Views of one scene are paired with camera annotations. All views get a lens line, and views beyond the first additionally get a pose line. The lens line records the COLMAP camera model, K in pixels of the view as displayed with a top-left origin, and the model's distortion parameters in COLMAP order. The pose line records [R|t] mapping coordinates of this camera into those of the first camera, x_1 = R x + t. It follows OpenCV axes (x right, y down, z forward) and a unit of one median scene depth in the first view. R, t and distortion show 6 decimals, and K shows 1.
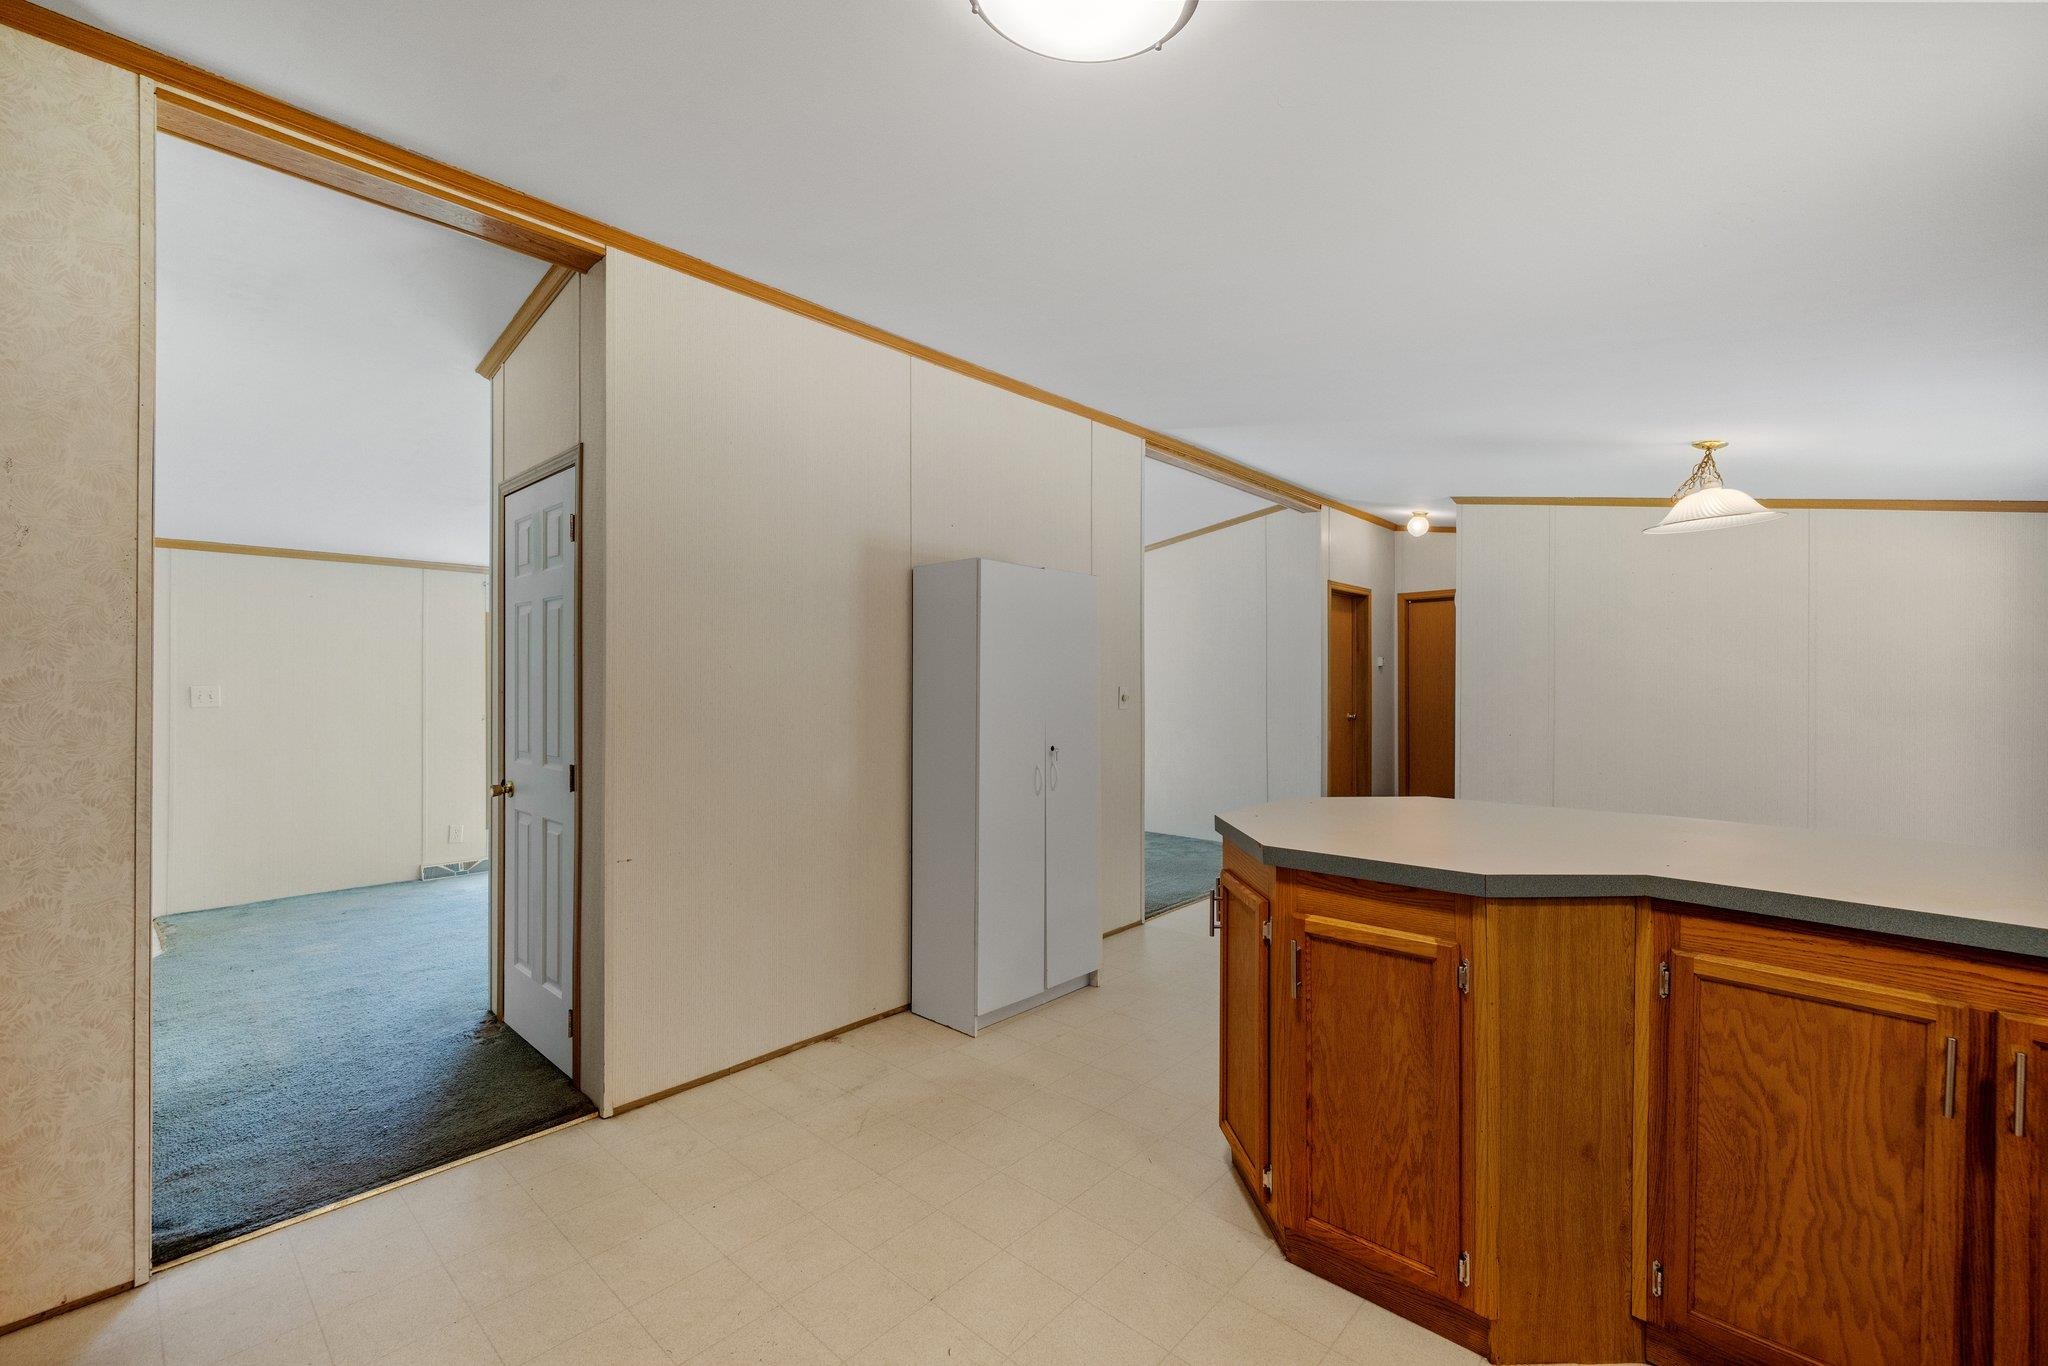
lens RADIAL K [[859.2, 0, 1031.8], [0, 859.2, 684.9], [0, 0, 1]] dist [-0.000658, -0.000329]
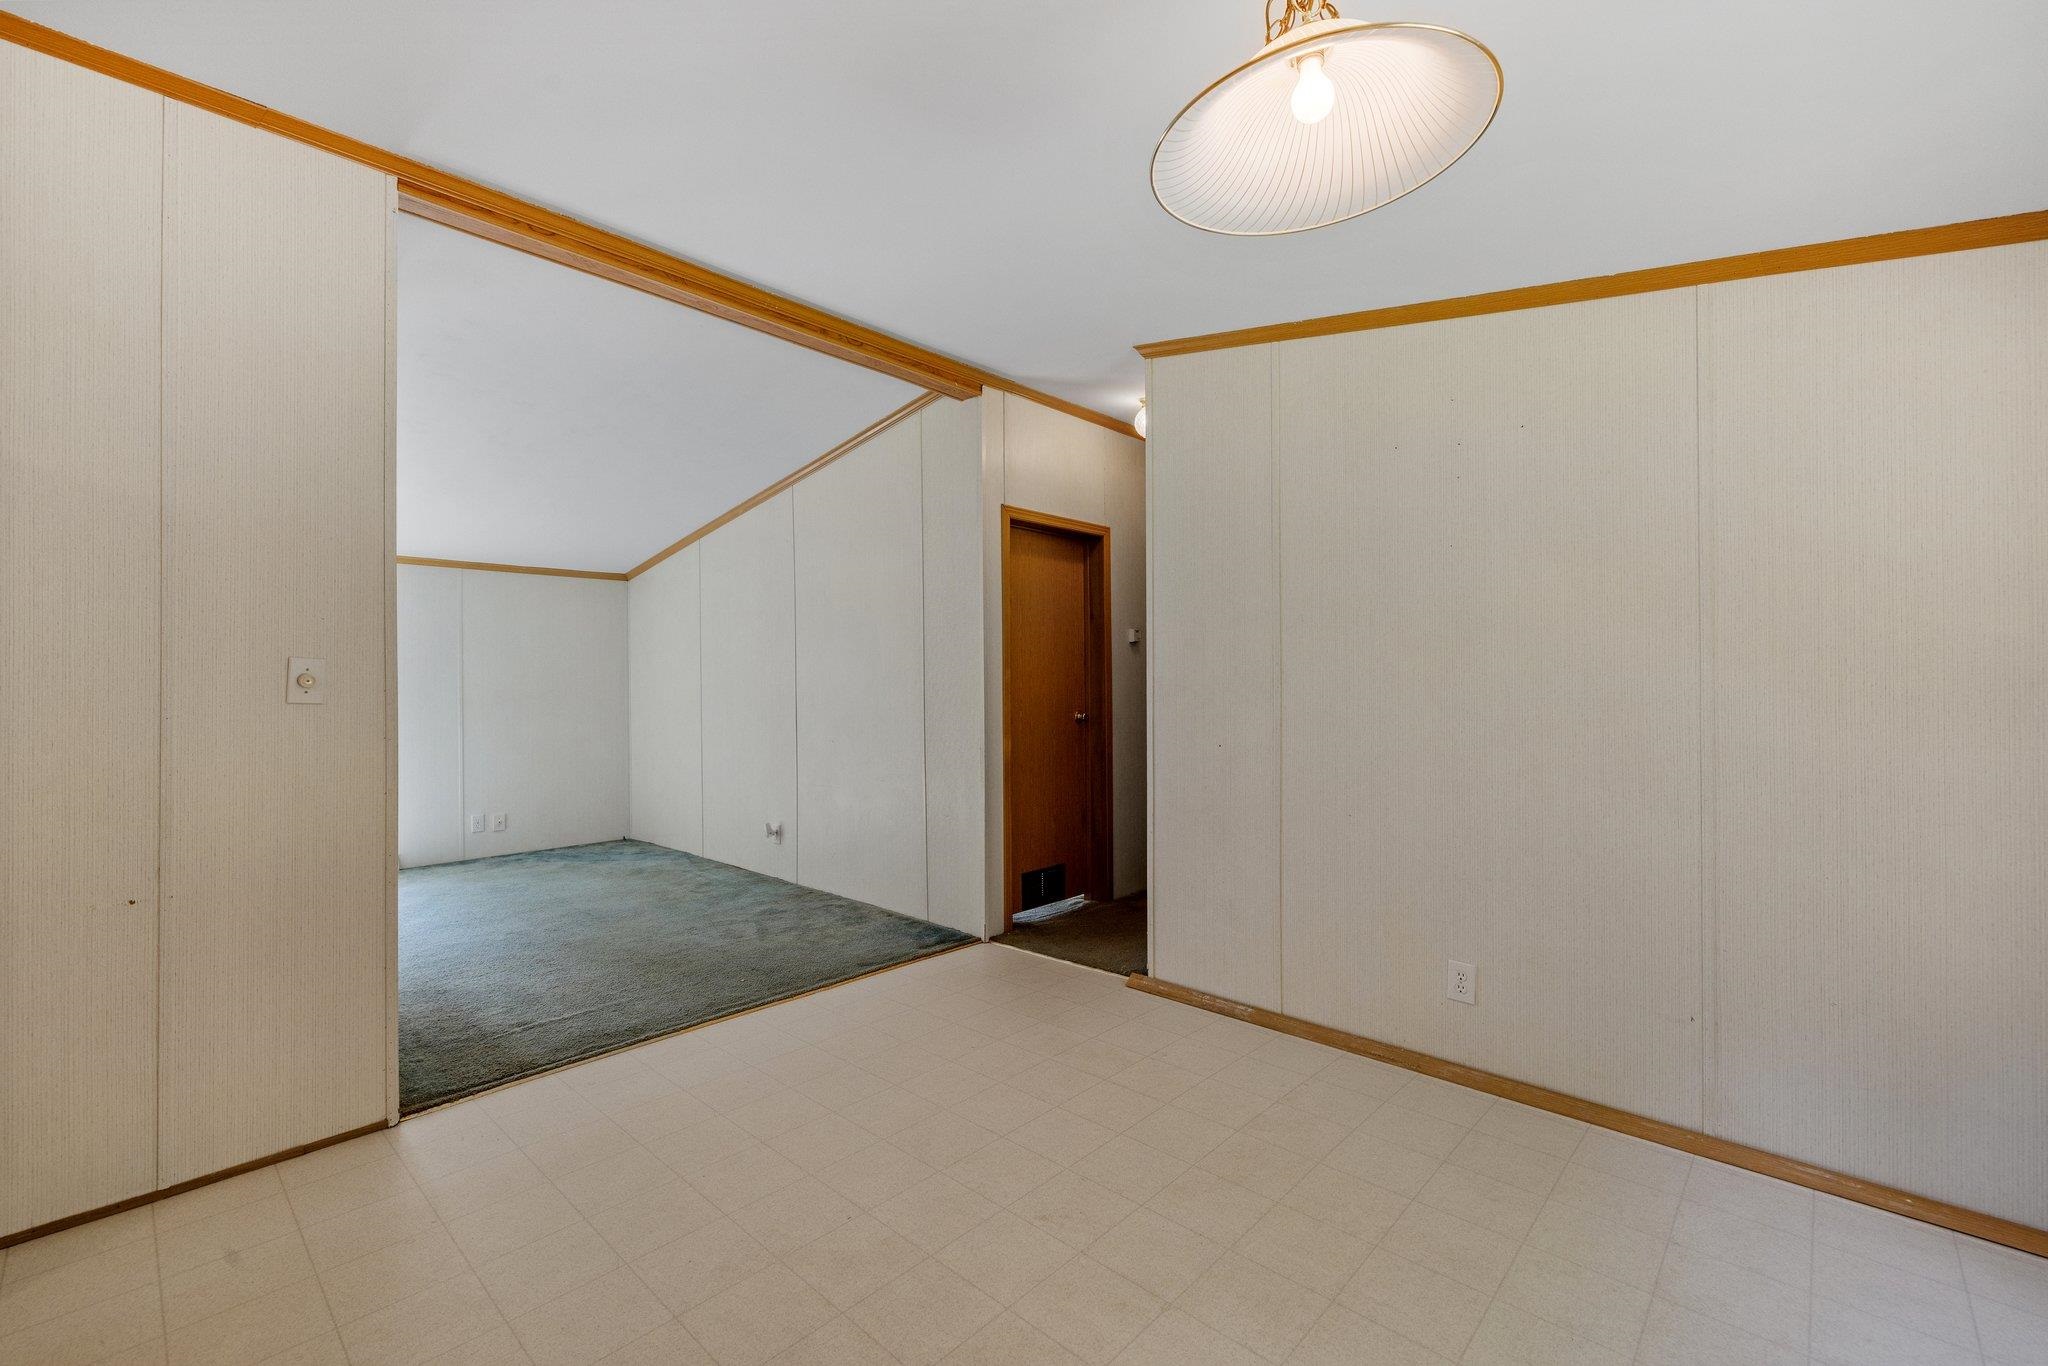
lens RADIAL K [[859.2, 0, 1021.1], [0, 859.2, 685.7], [0, 0, 1]] dist [-0.000658, -0.000329]
pose [[0.999879, -0.006387, -0.014158, 0.372942], [0.006357, 0.999977, -0.002205, 0.015449], [0.014172, 0.002115, 0.999897, 0.361453]]
